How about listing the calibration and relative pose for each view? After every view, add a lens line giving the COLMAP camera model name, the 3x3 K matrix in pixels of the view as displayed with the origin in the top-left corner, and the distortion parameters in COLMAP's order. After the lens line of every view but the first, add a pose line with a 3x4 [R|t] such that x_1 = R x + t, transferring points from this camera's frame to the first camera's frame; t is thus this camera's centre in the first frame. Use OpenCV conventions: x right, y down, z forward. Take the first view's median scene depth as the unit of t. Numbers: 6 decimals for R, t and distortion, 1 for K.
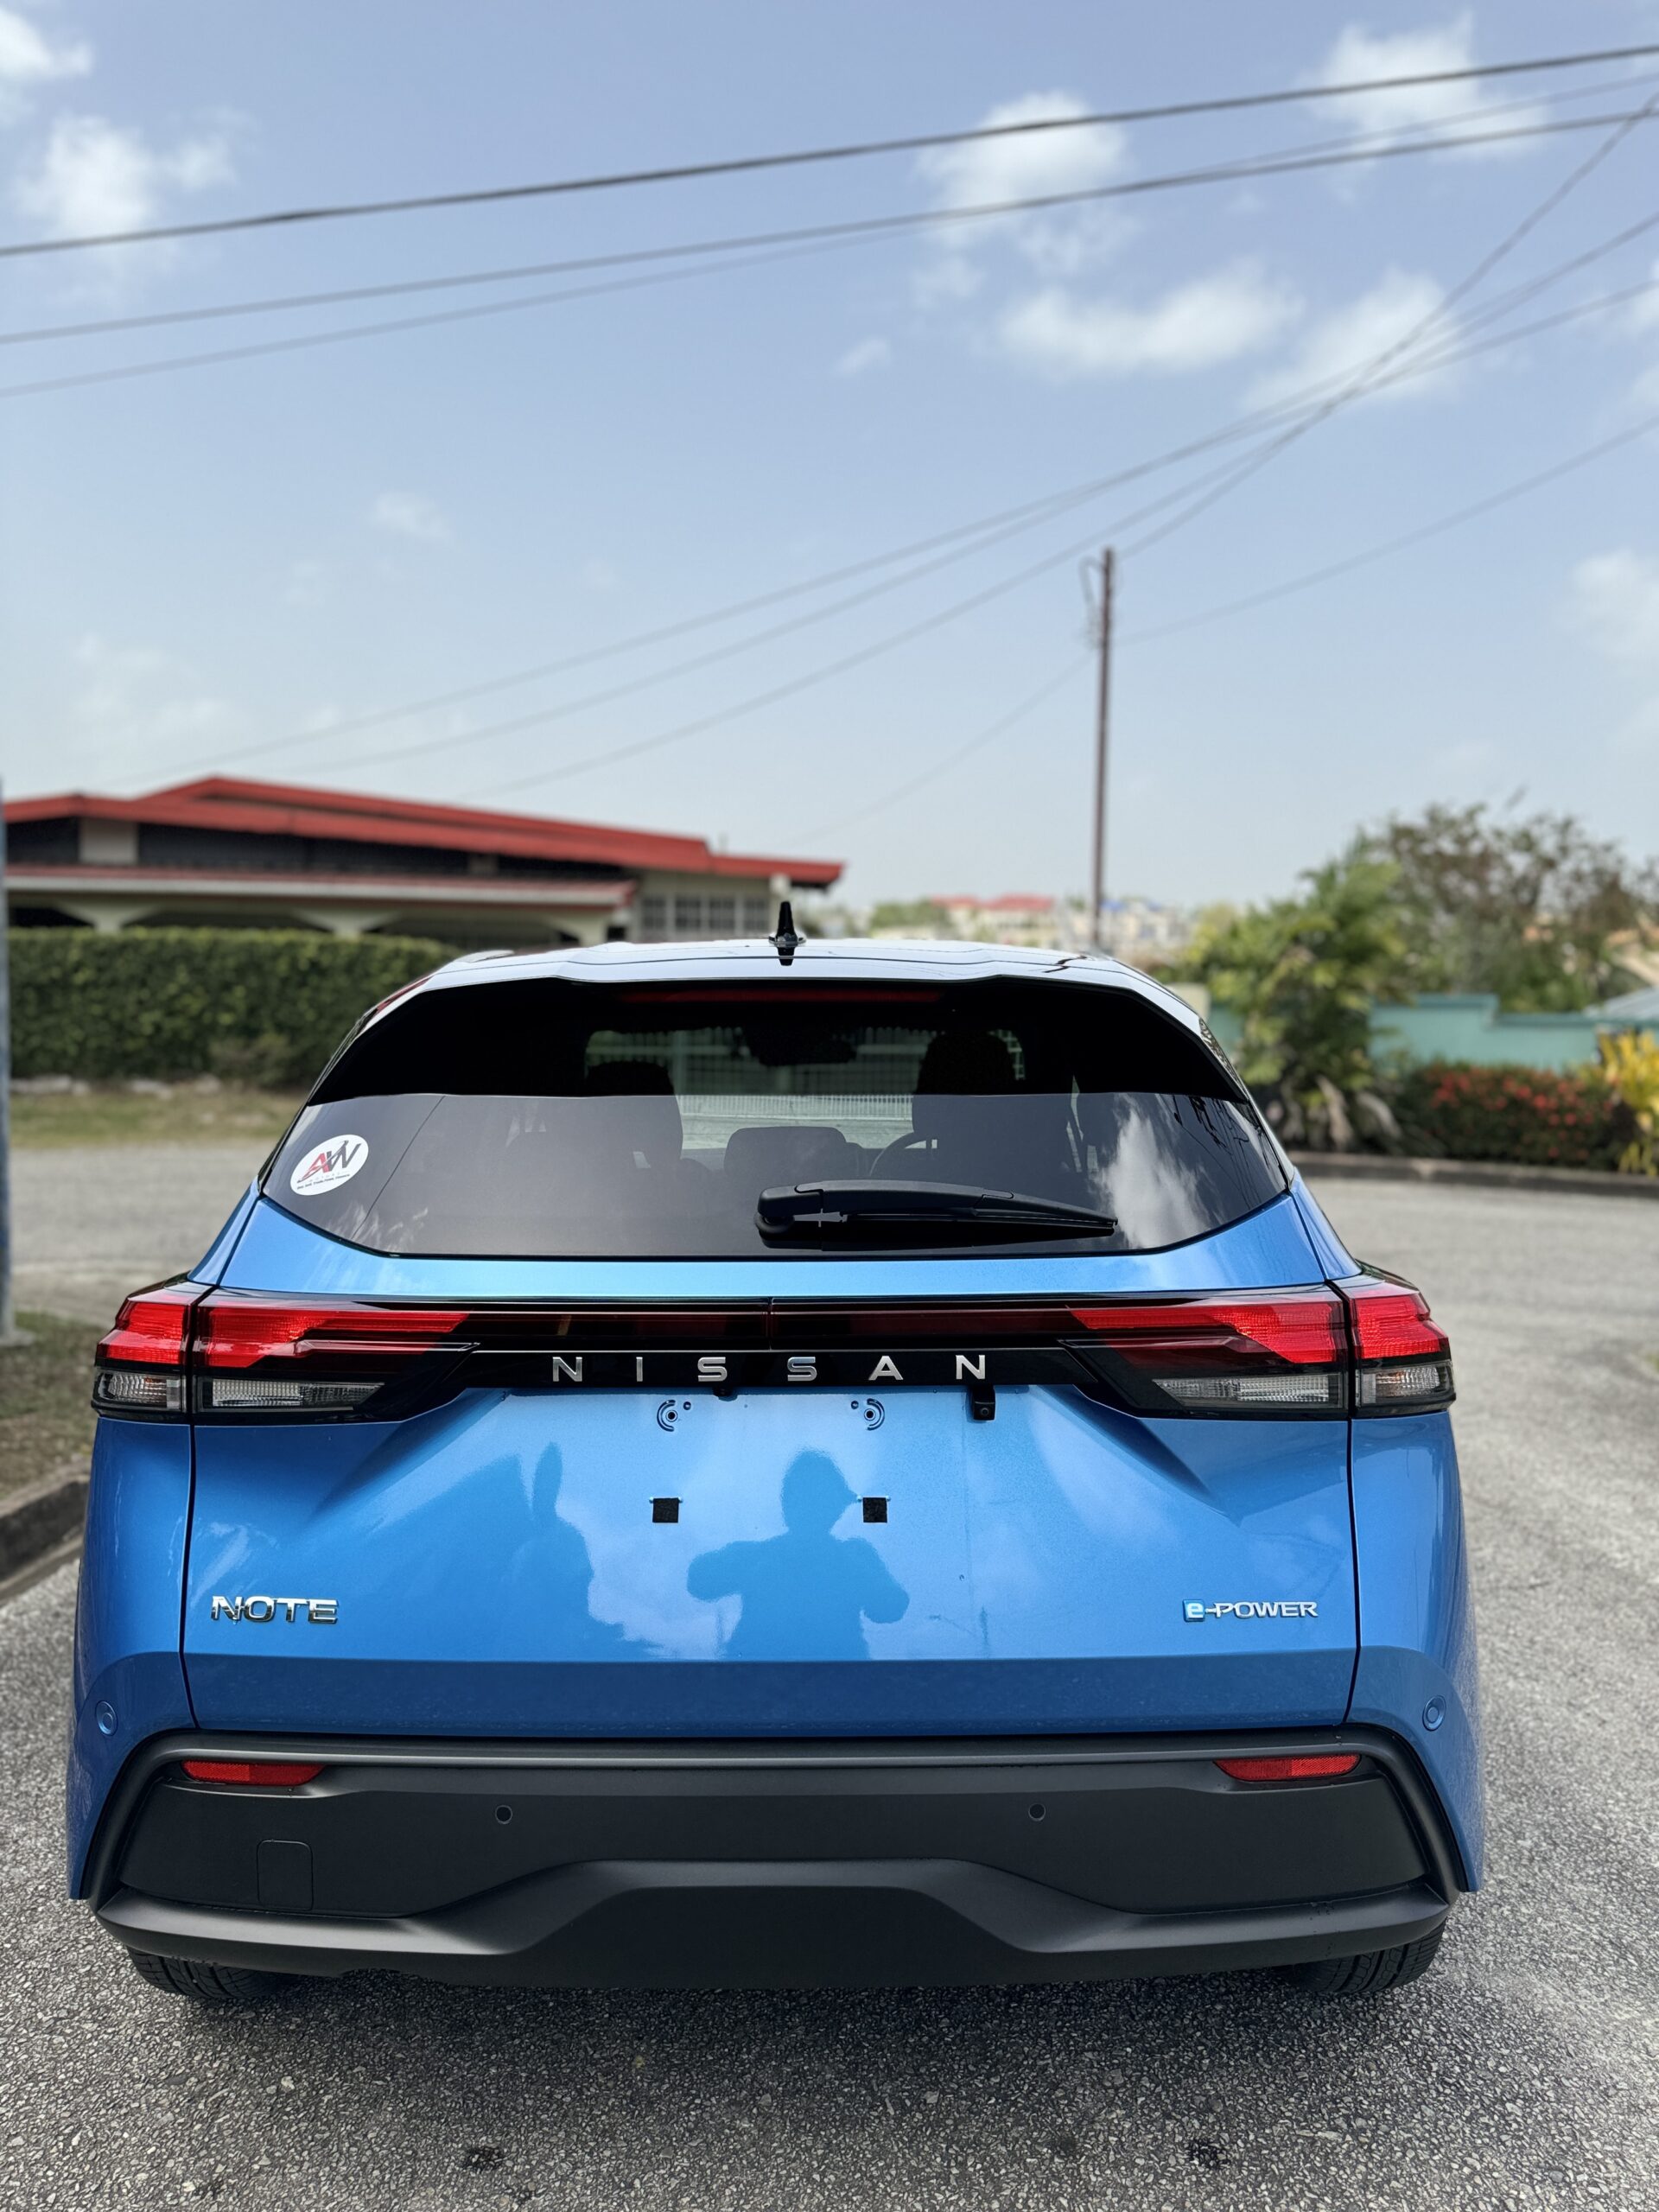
lens RADIAL K [[1535.3, 0, 831.2], [0, 1535.3, 1109.7], [0, 0, 1]] dist [0.015081, -0.013156]
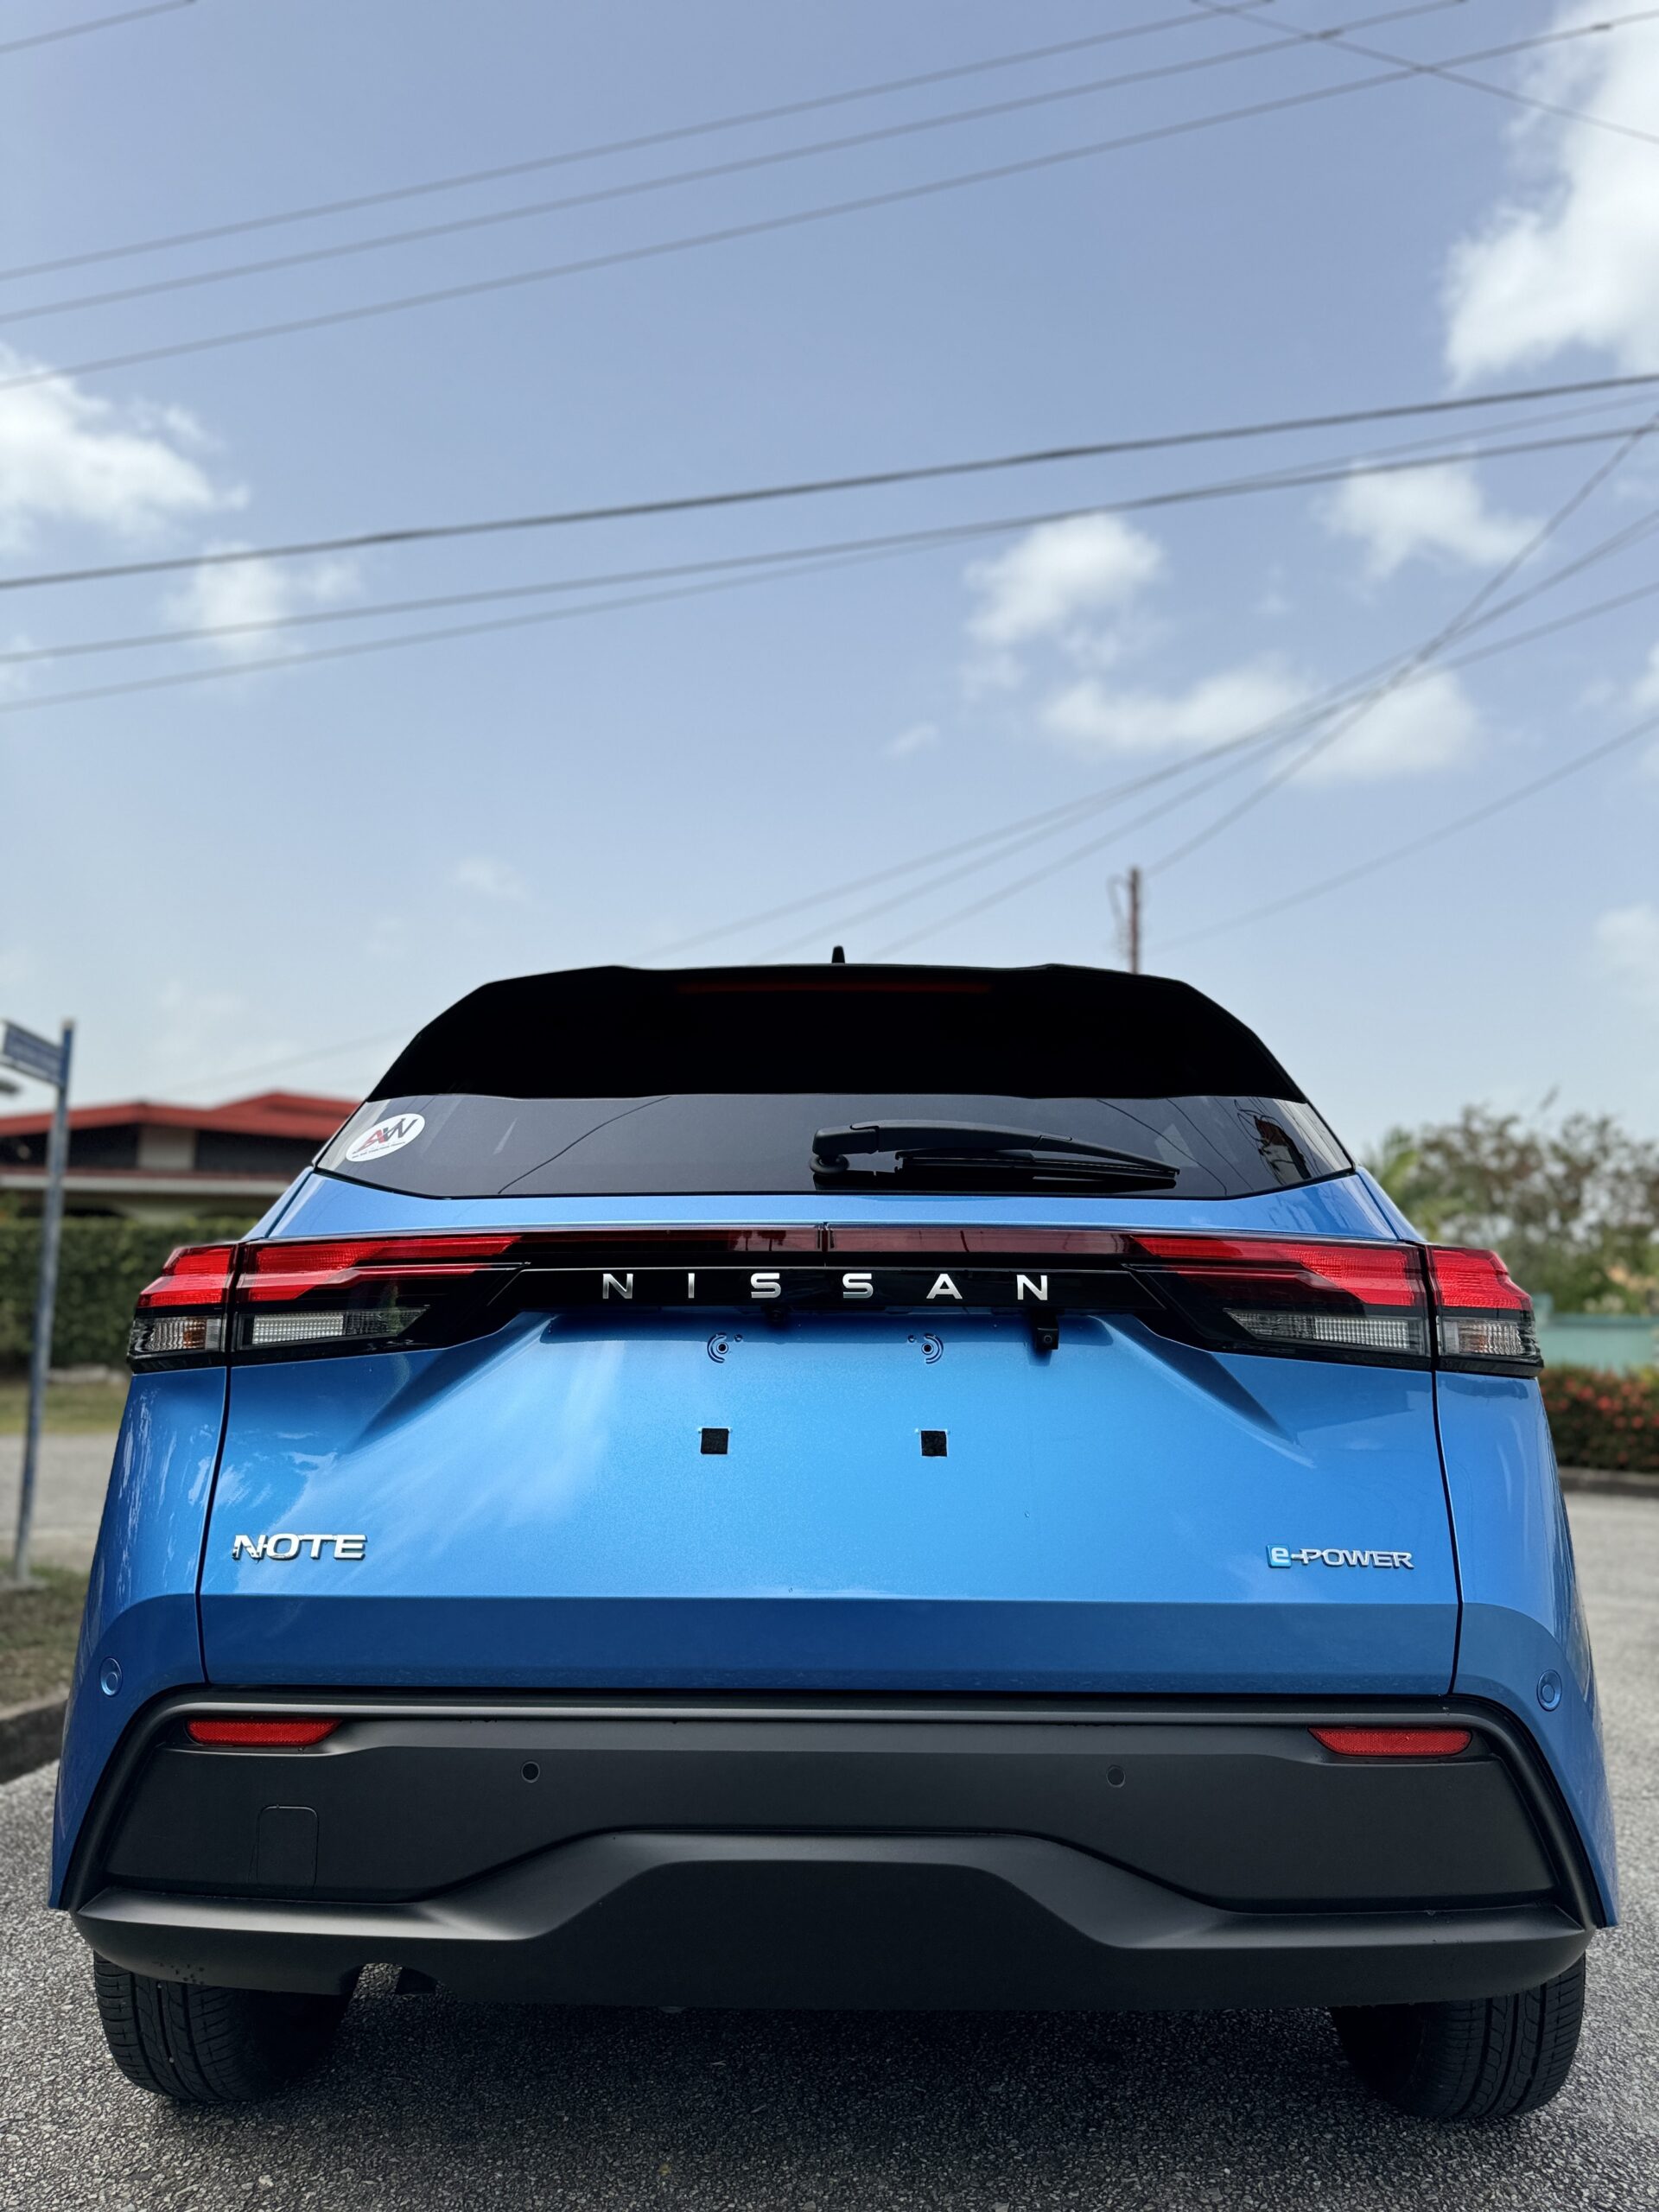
lens RADIAL K [[1535.3, 0, 827.0], [0, 1535.3, 1103.1], [0, 0, 1]] dist [0.015081, -0.013156]
pose [[0.999604, 0.002947, -0.027967, -0.009858], [-0.008620, 0.978733, -0.204959, 0.207987], [0.026768, 0.205119, 0.978371, 0.022123]]
